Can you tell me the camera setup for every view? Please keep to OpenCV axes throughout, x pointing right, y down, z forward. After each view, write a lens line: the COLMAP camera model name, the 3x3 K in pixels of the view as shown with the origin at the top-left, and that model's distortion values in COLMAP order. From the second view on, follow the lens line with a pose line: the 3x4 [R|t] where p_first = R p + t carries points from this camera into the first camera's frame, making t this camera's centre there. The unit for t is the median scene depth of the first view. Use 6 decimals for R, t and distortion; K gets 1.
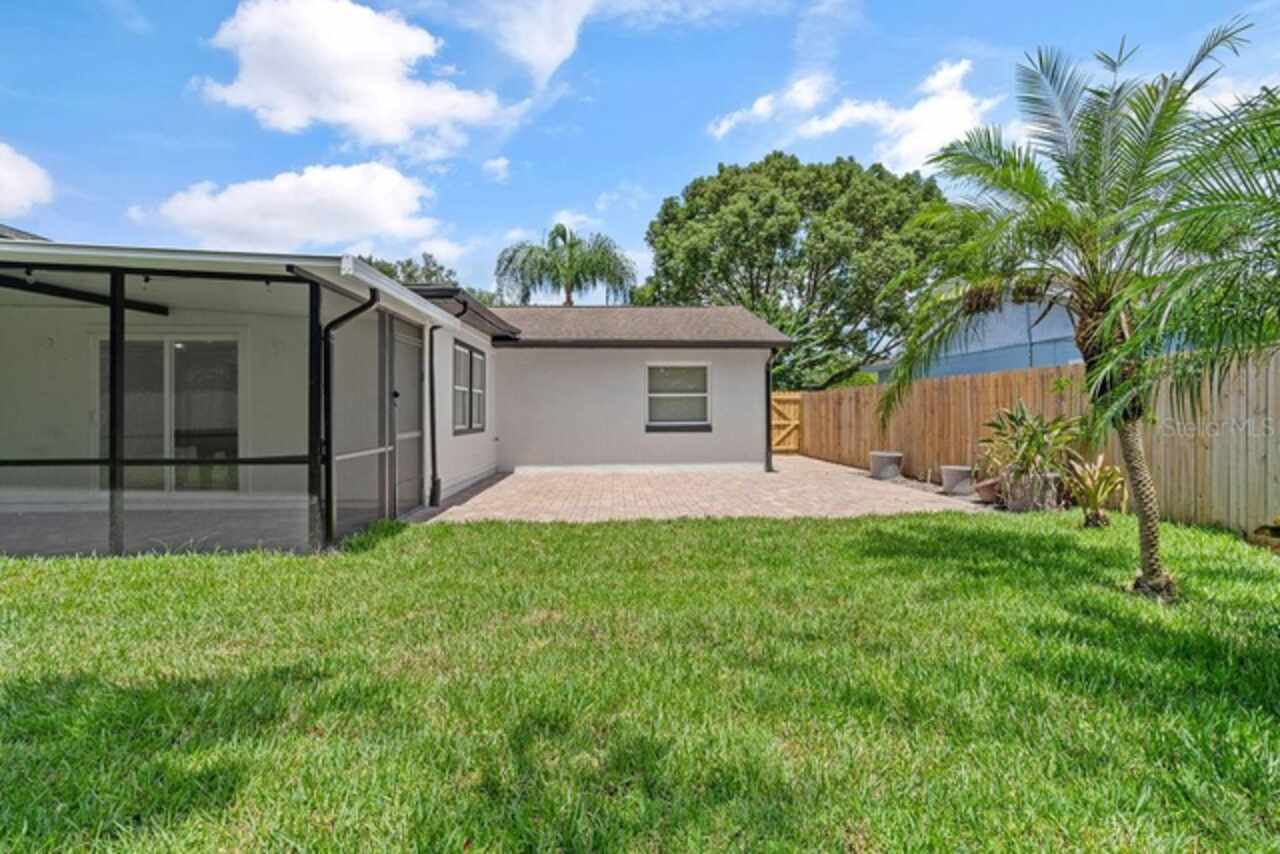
lens RADIAL K [[602.0, 0, 639.3], [0, 602.0, 417.8], [0, 0, 1]] dist [-0.001163, 0.002224]
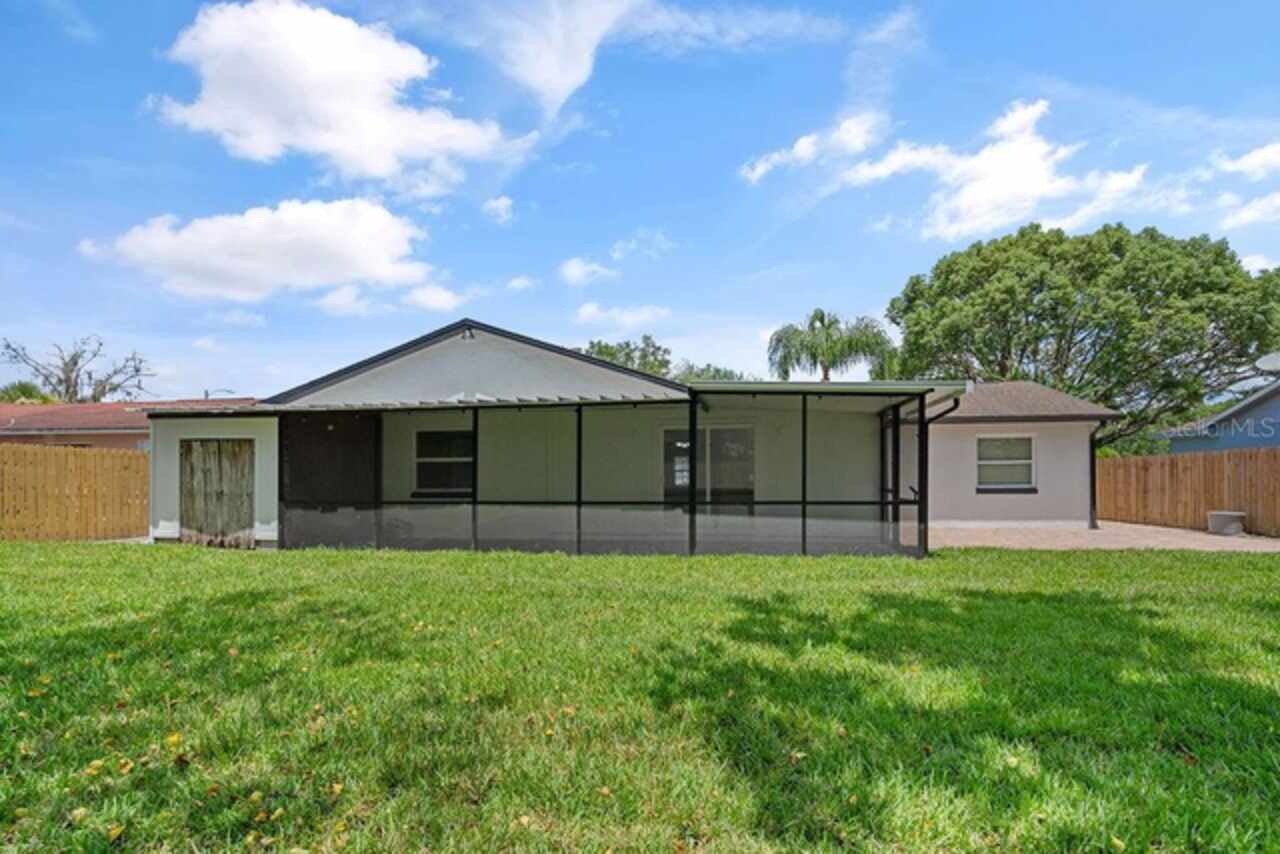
lens RADIAL K [[602.0, 0, 658.9], [0, 602.0, 490.1], [0, 0, 1]] dist [-0.001163, 0.002224]
pose [[0.974647, 0.002524, -0.223736, -0.191217], [-0.000820, 0.999970, 0.007709, 0.004850], [0.223749, -0.007330, 0.974619, -0.170932]]
